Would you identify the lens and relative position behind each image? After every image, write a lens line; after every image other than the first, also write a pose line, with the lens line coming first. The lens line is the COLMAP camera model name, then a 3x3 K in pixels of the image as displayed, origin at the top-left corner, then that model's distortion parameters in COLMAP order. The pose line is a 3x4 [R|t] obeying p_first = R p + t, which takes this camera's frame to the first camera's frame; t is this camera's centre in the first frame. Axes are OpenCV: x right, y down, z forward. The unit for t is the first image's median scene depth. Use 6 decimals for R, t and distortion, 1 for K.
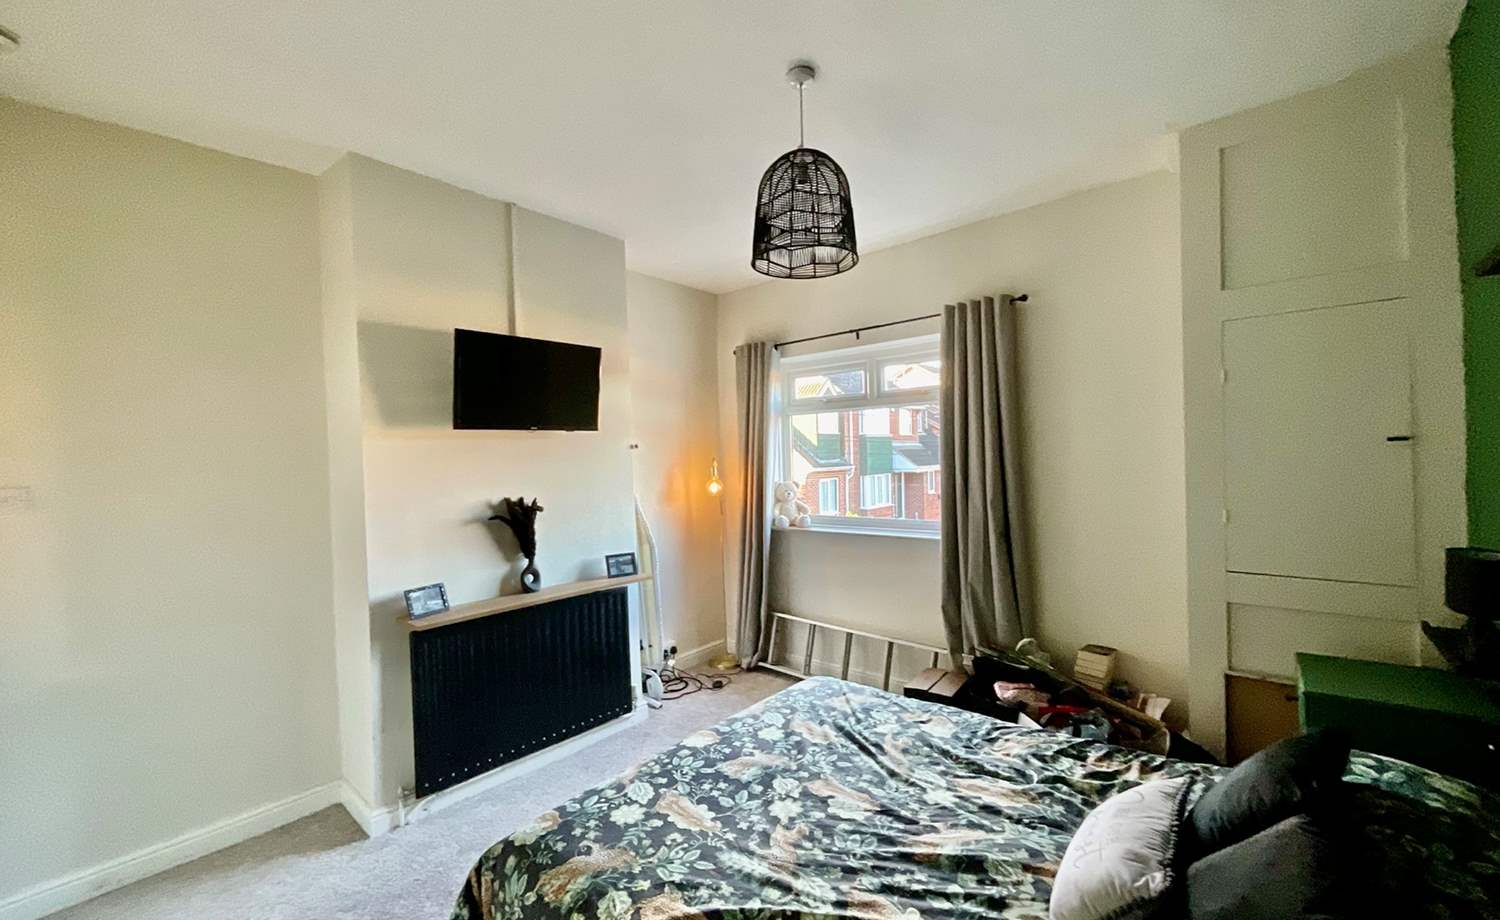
lens RADIAL K [[593.7, 0, 744.0], [0, 593.7, 466.2], [0, 0, 1]] dist [-0.000653, 0.000043]
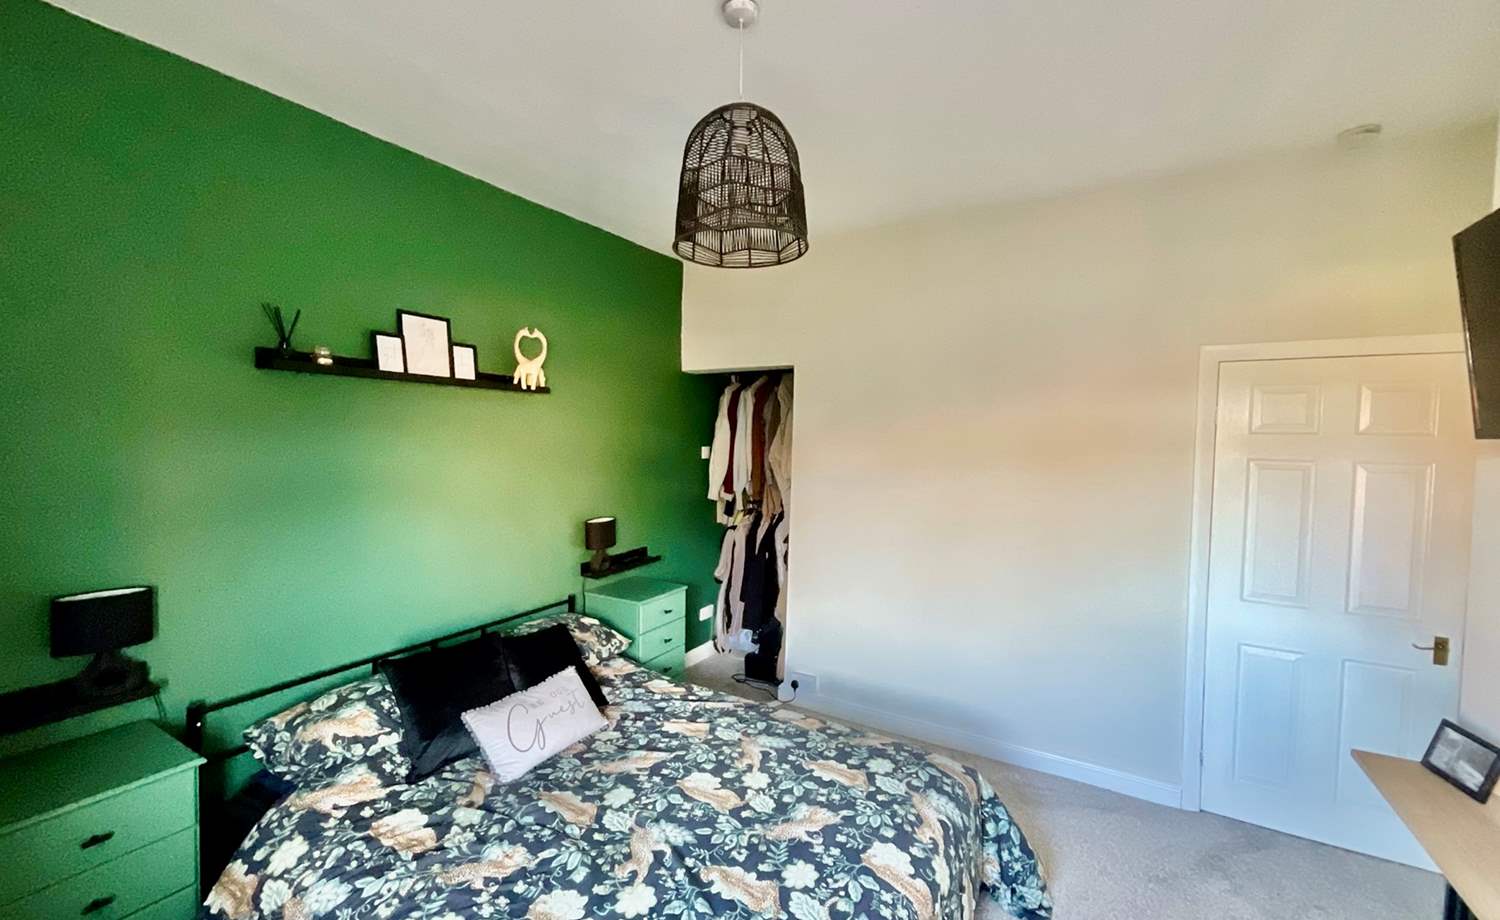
lens RADIAL K [[633.4, 0, 723.4], [0, 633.4, 460.6], [0, 0, 1]] dist [0.001848, 0.000270]
pose [[-0.988250, 0.024810, -0.150821, 0.297128], [0.016926, 0.998433, 0.053337, -0.121285], [0.151908, 0.050158, -0.987121, 2.112751]]
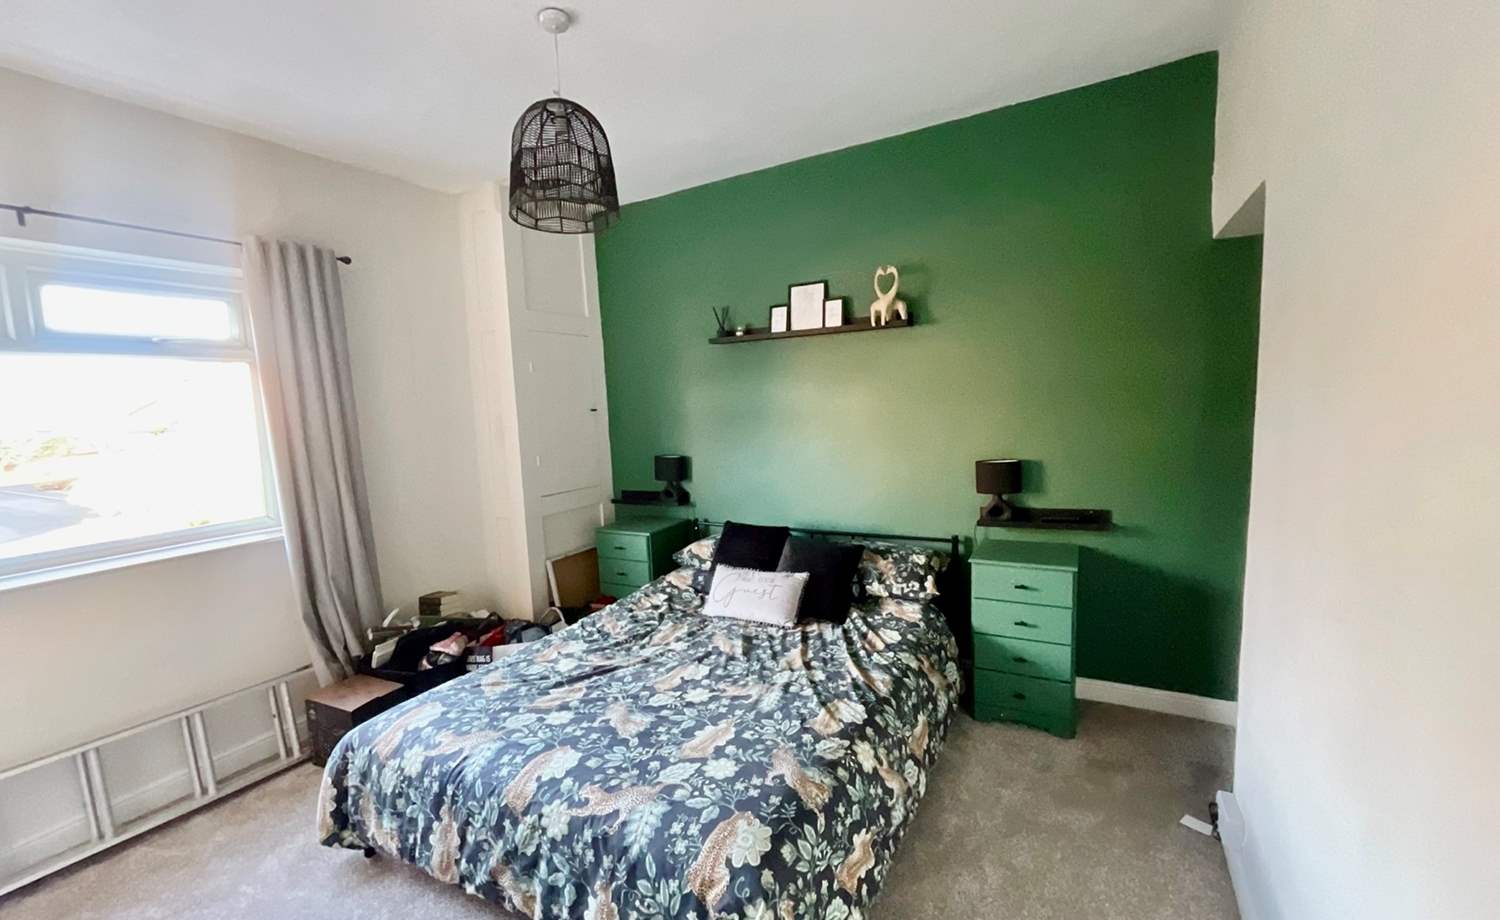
lens RADIAL K [[593.7, 0, 744.0], [0, 593.7, 466.2], [0, 0, 1]] dist [-0.000653, 0.000043]
pose [[-0.177192, -0.071853, 0.981550, -1.081254], [0.061971, 0.994538, 0.083991, 0.003165], [-0.982223, 0.075710, -0.171772, 1.036635]]
